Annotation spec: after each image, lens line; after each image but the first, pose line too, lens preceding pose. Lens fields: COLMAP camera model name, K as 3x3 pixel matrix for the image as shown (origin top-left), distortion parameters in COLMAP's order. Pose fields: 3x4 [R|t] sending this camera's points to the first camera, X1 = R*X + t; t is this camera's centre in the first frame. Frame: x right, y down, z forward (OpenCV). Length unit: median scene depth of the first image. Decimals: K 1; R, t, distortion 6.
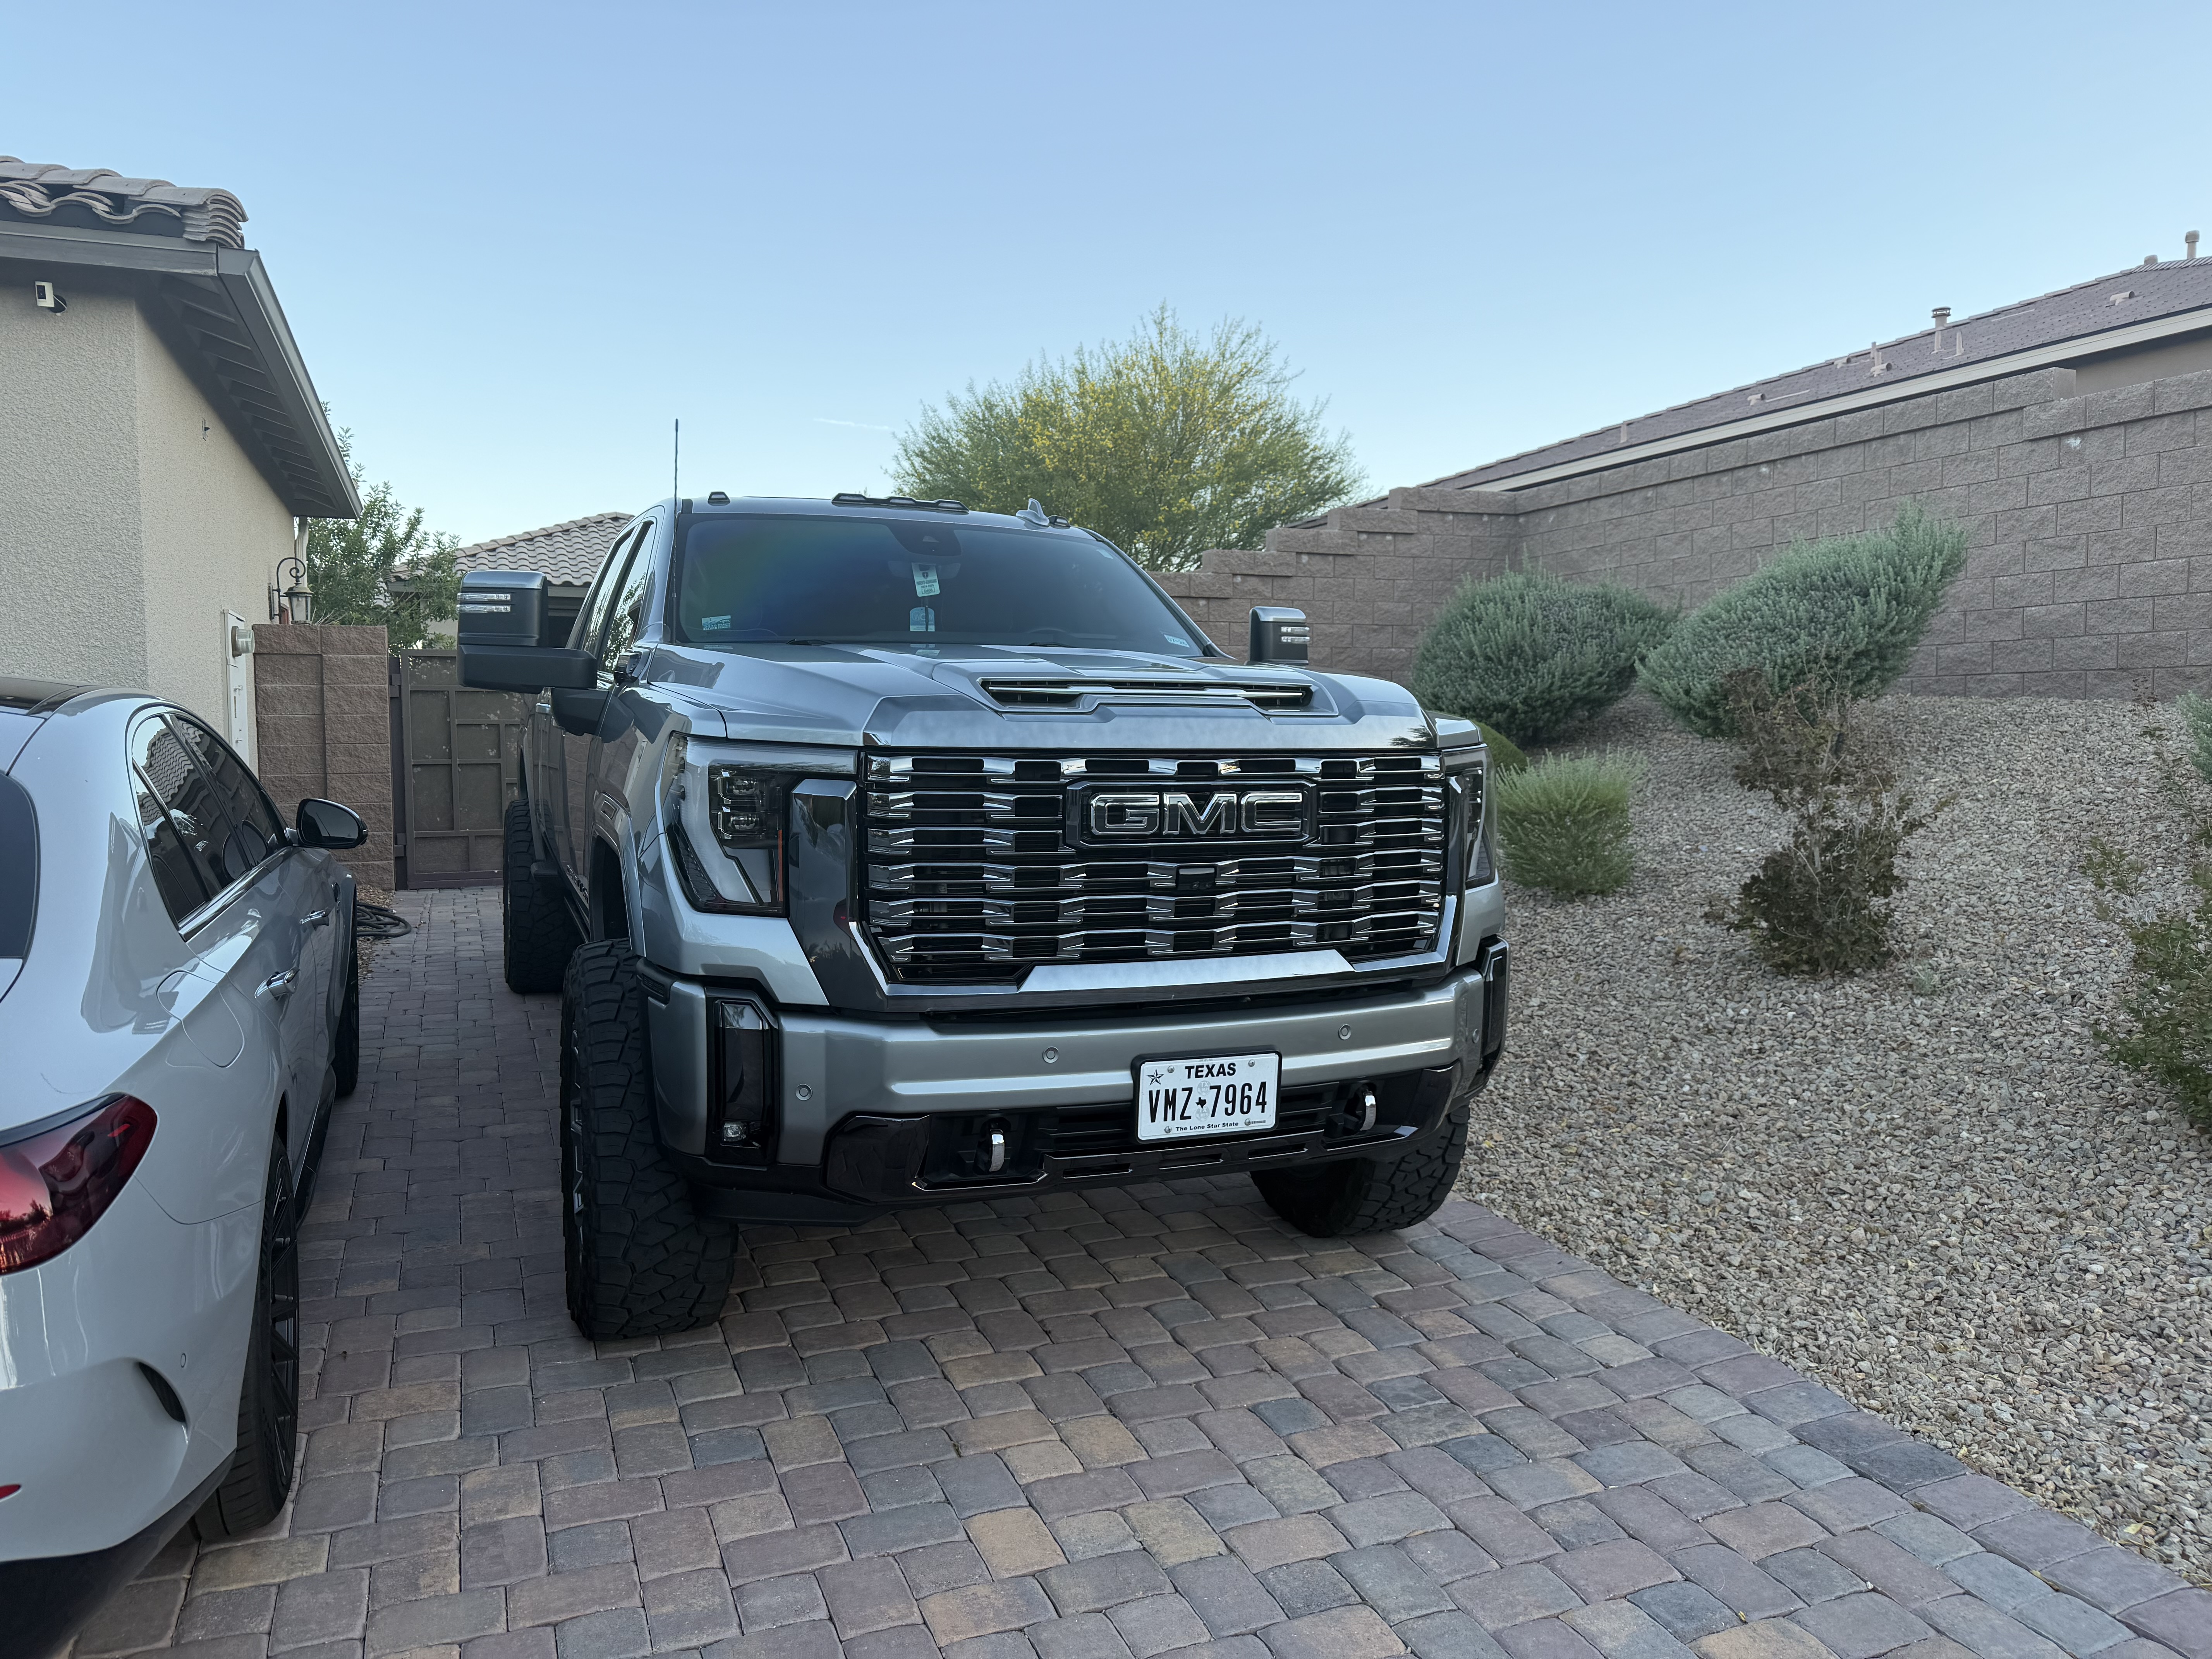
lens RADIAL K [[1558.0, 0, 1105.0], [0, 1558.0, 811.7], [0, 0, 1]] dist [0.050202, -0.038162]
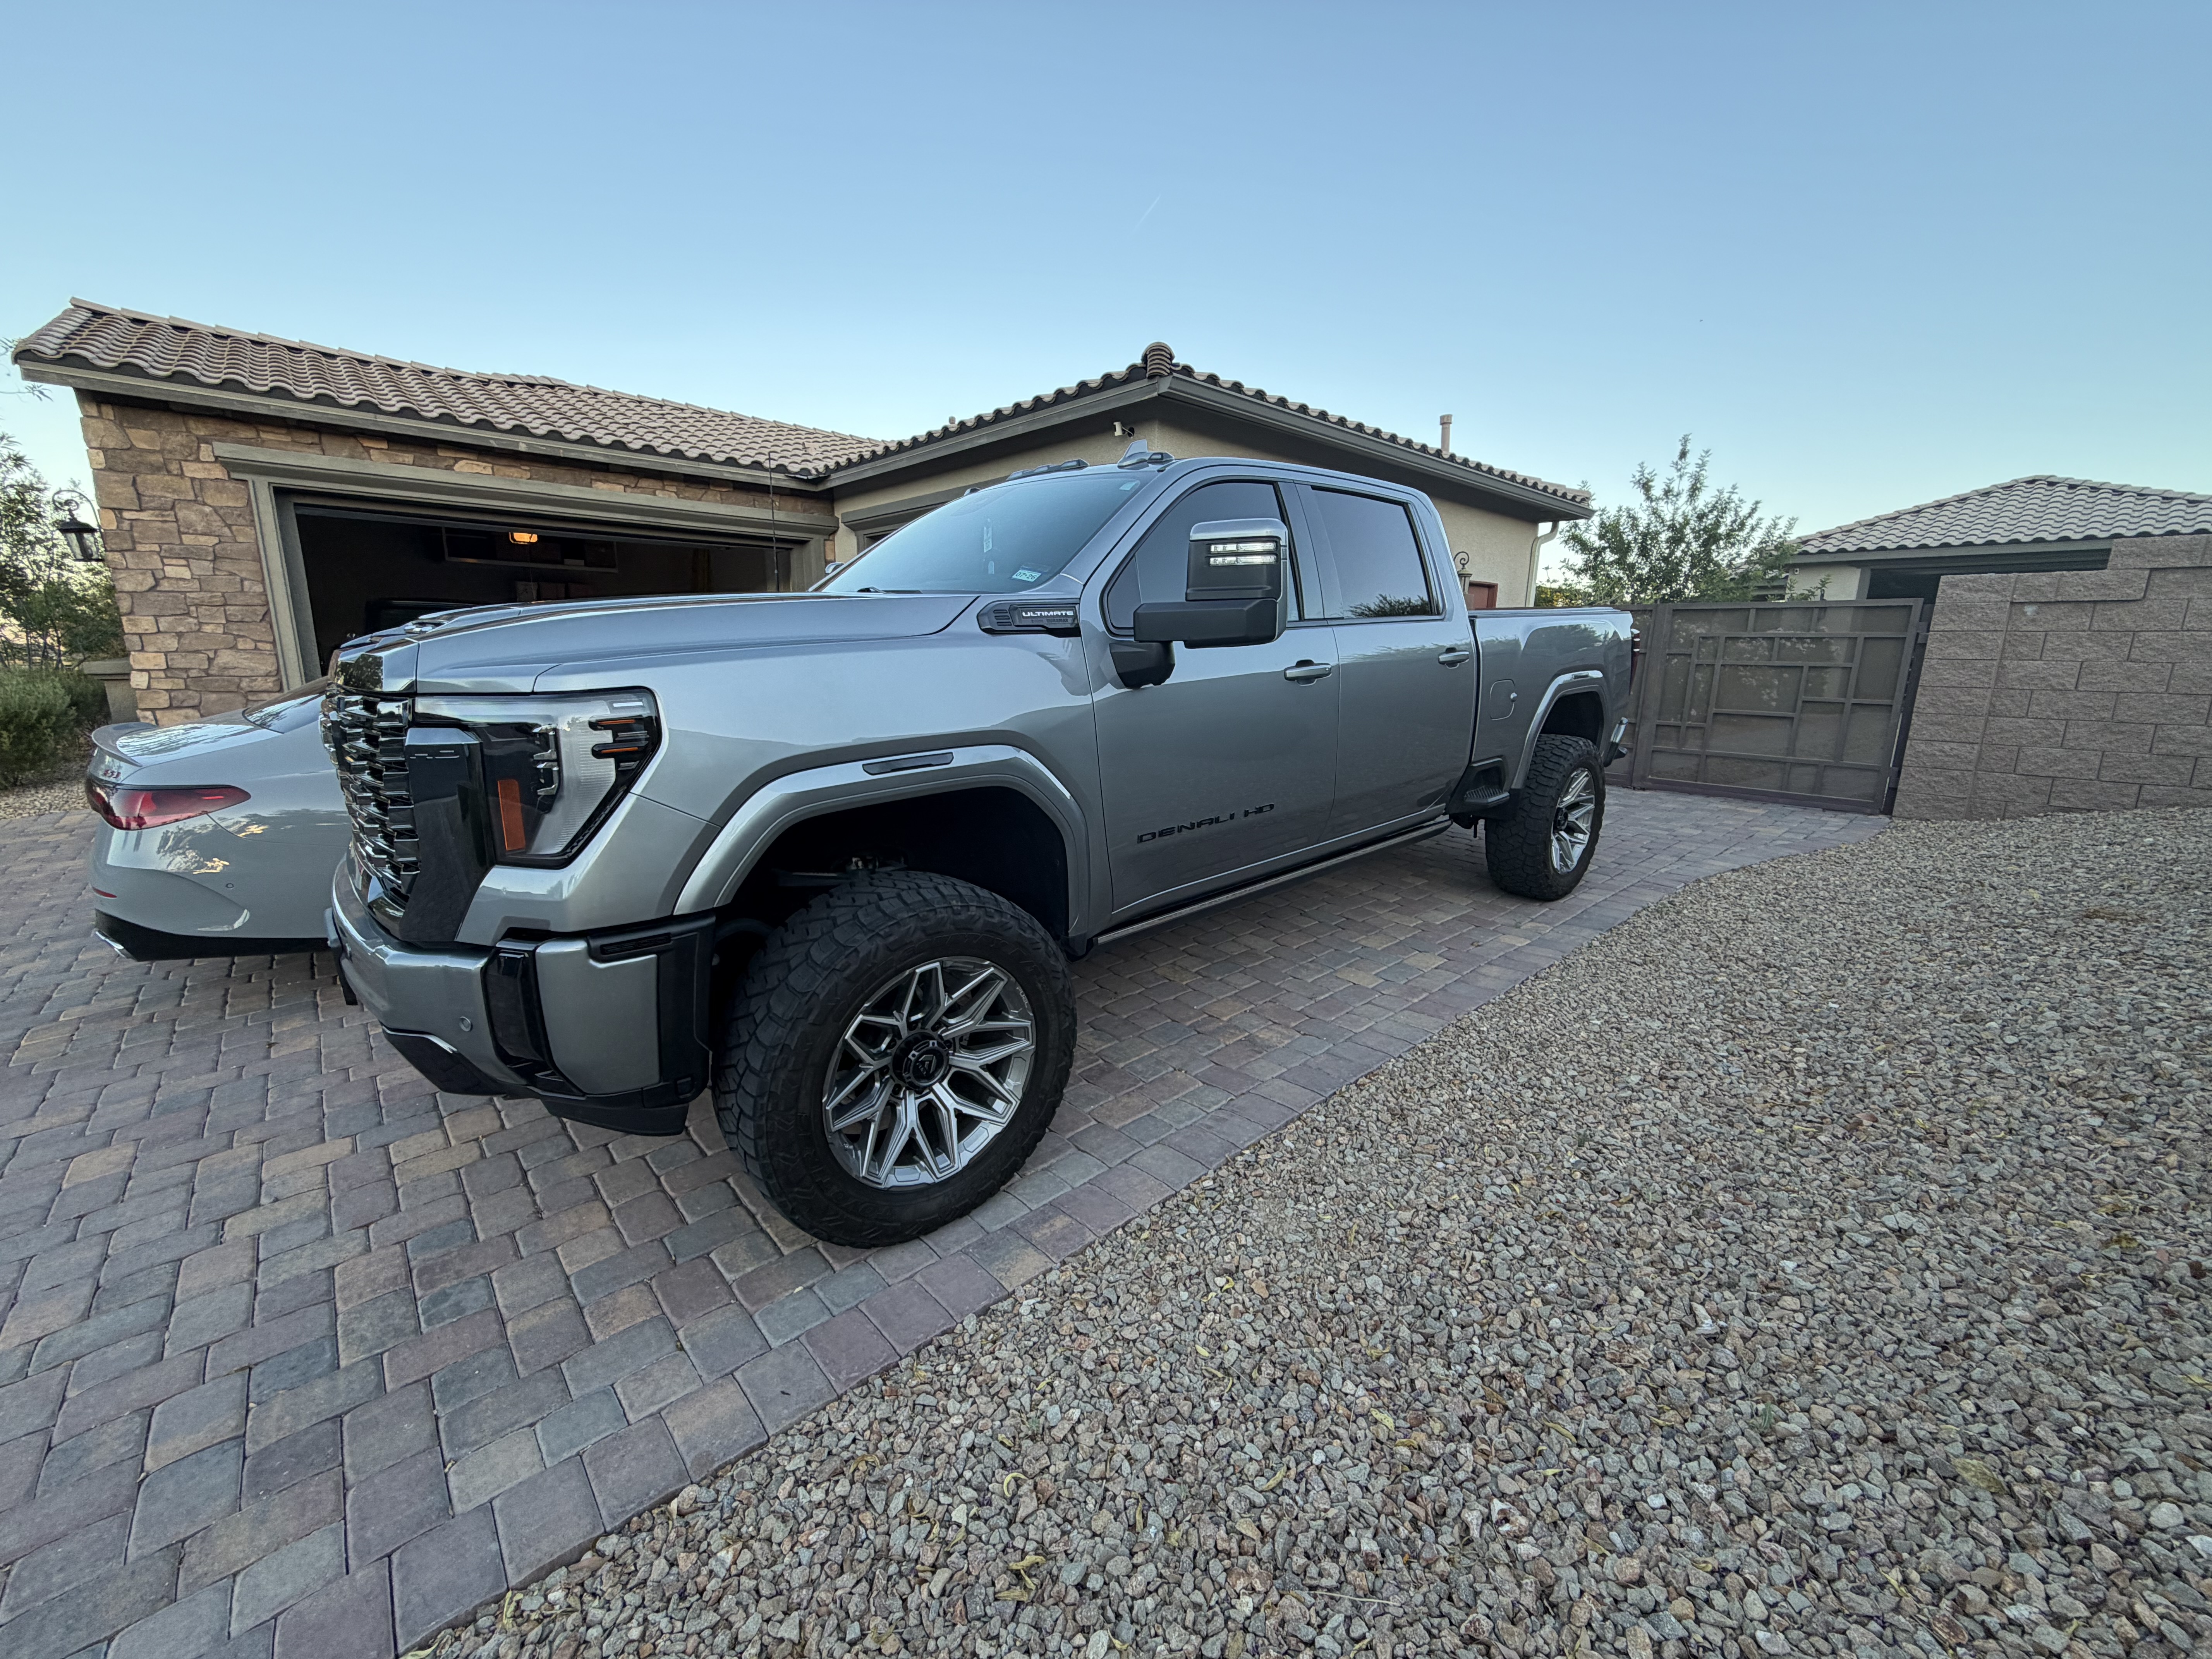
lens RADIAL K [[883.3, 0, 1095.7], [0, 883.3, 822.9], [0, 0, 1]] dist [-0.010895, 0.004839]
pose [[0.324765, 0.191592, -0.926186, 0.578797], [-0.066597, 0.981469, 0.179676, -0.060194], [0.943447, 0.003328, 0.331506, 0.851623]]
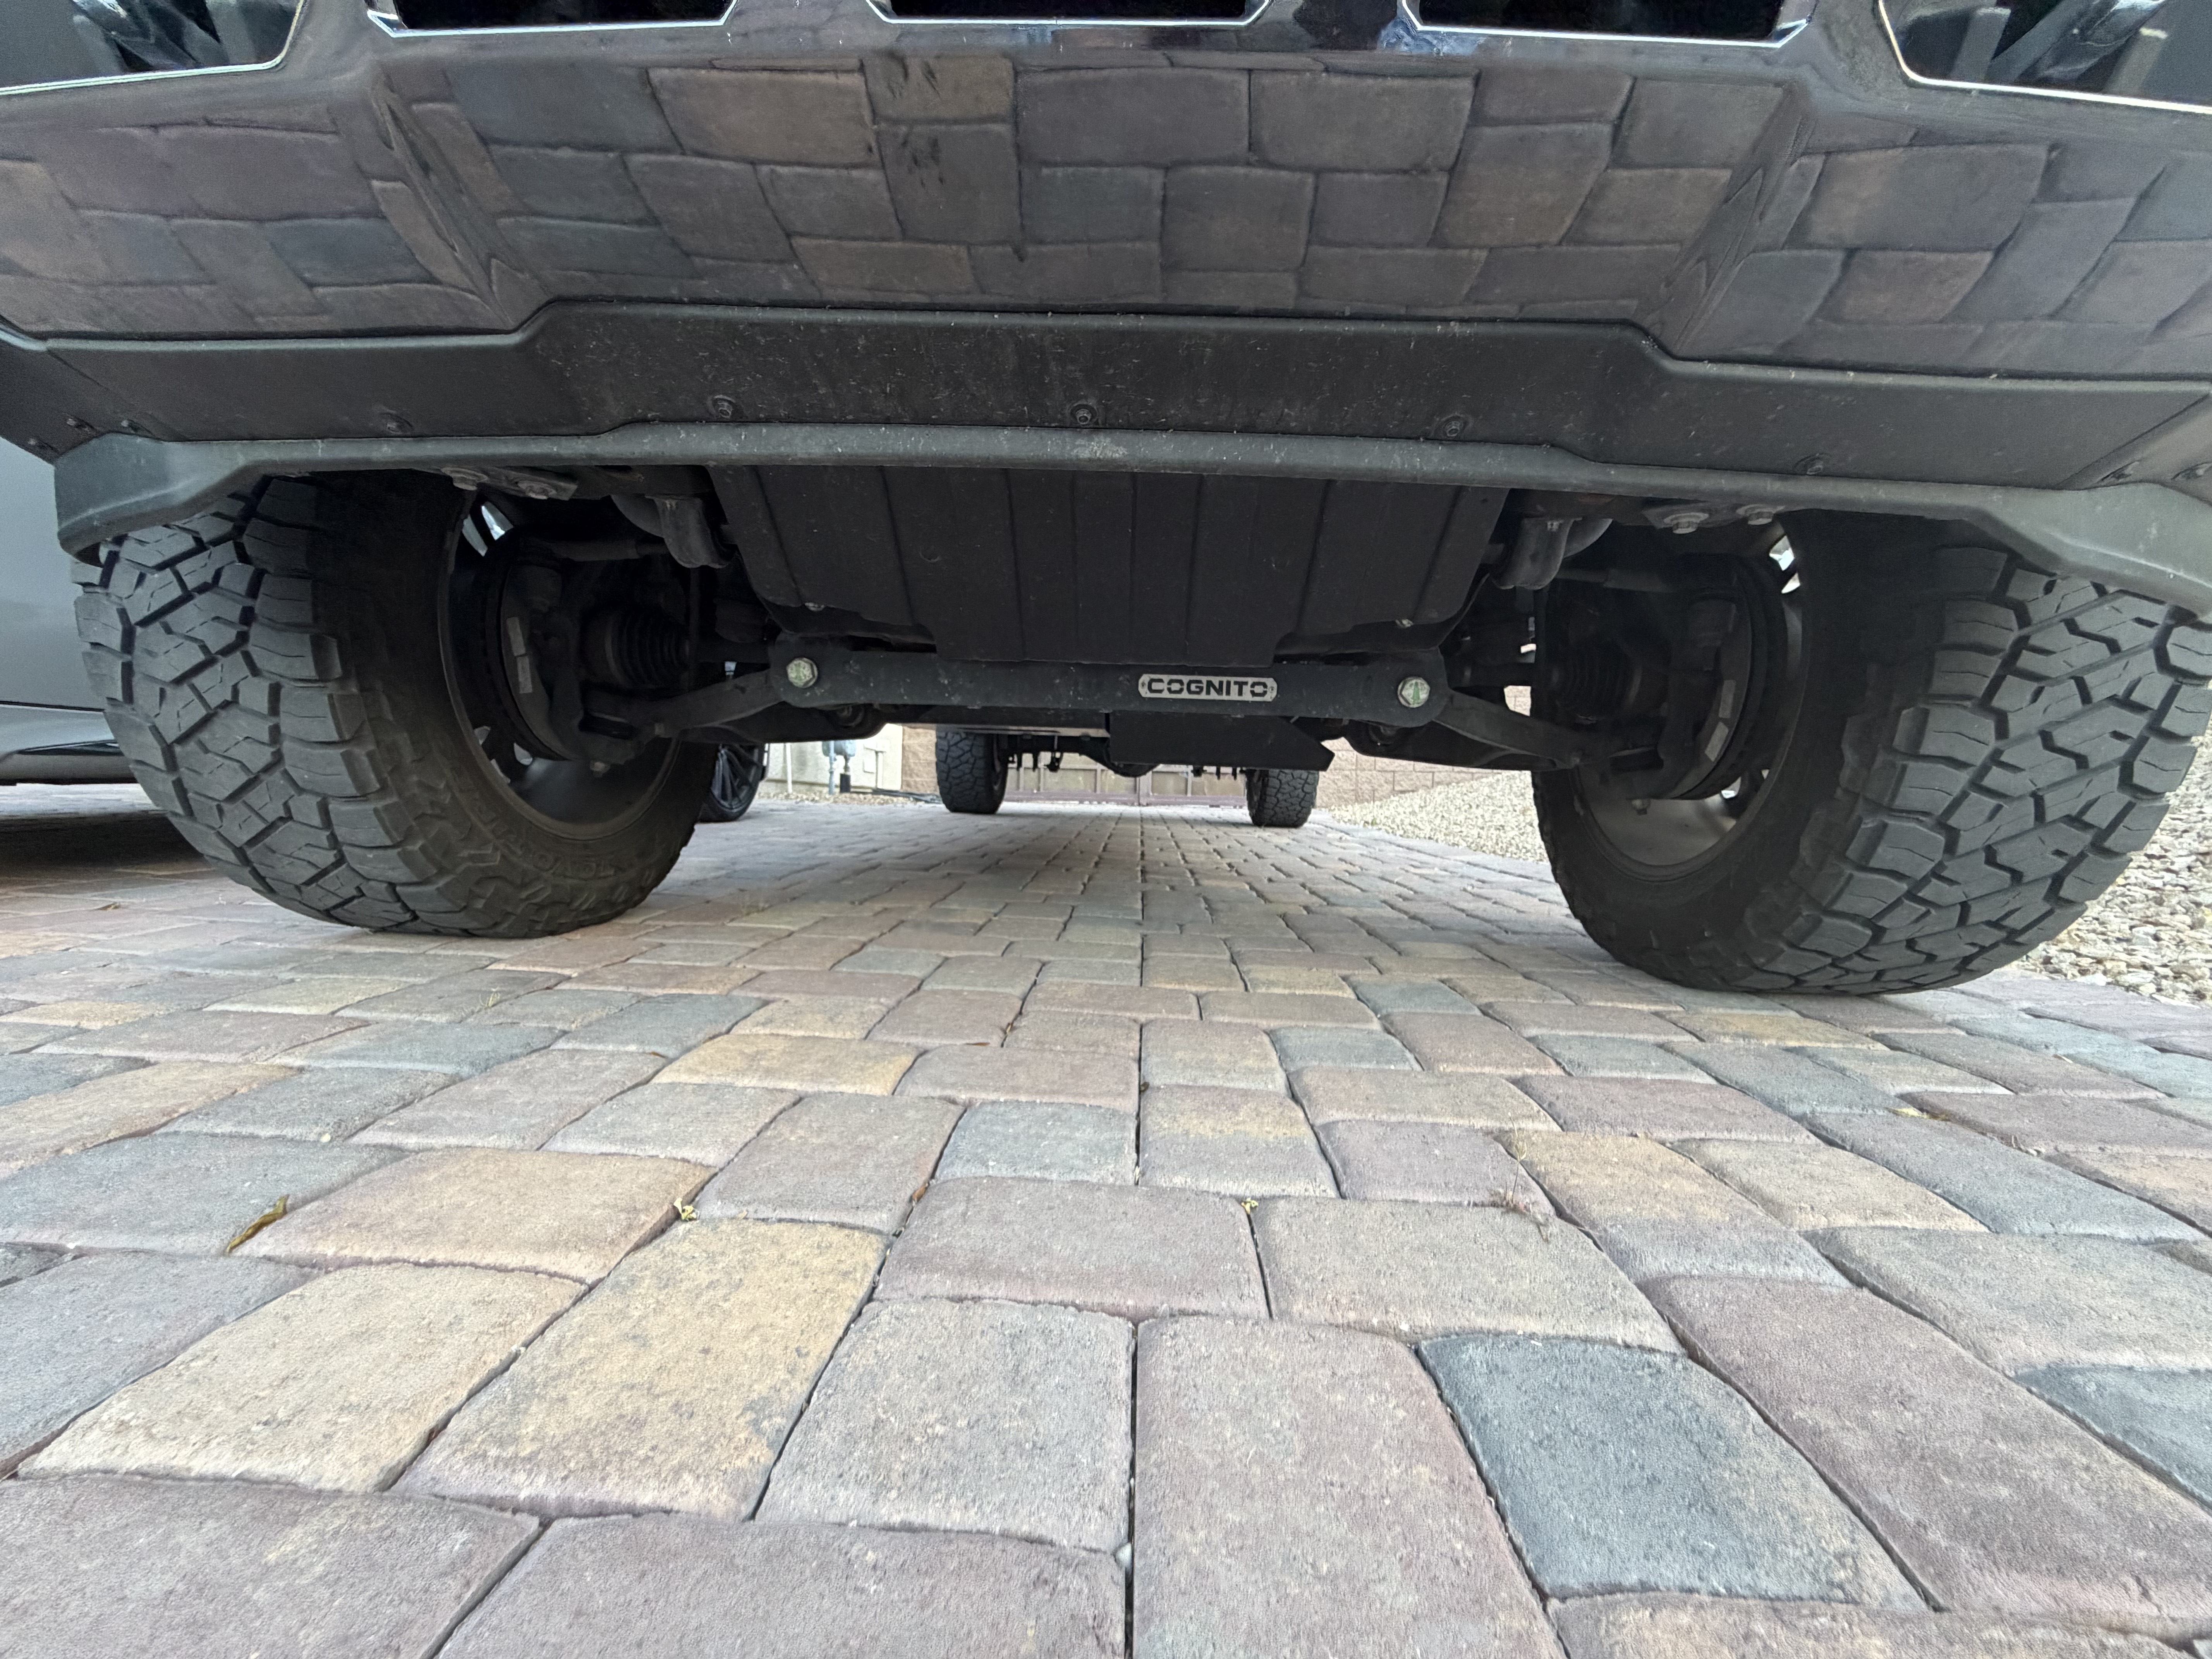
lens RADIAL K [[883.3, 0, 1105.4], [0, 883.3, 839.6], [0, 0, 1]] dist [-0.010895, 0.004839]
pose [[0.907216, 0.043920, -0.418366, 0.069464], [-0.057170, 0.998180, -0.019182, 0.213851], [0.416762, 0.041320, 0.908076, 0.591375]]
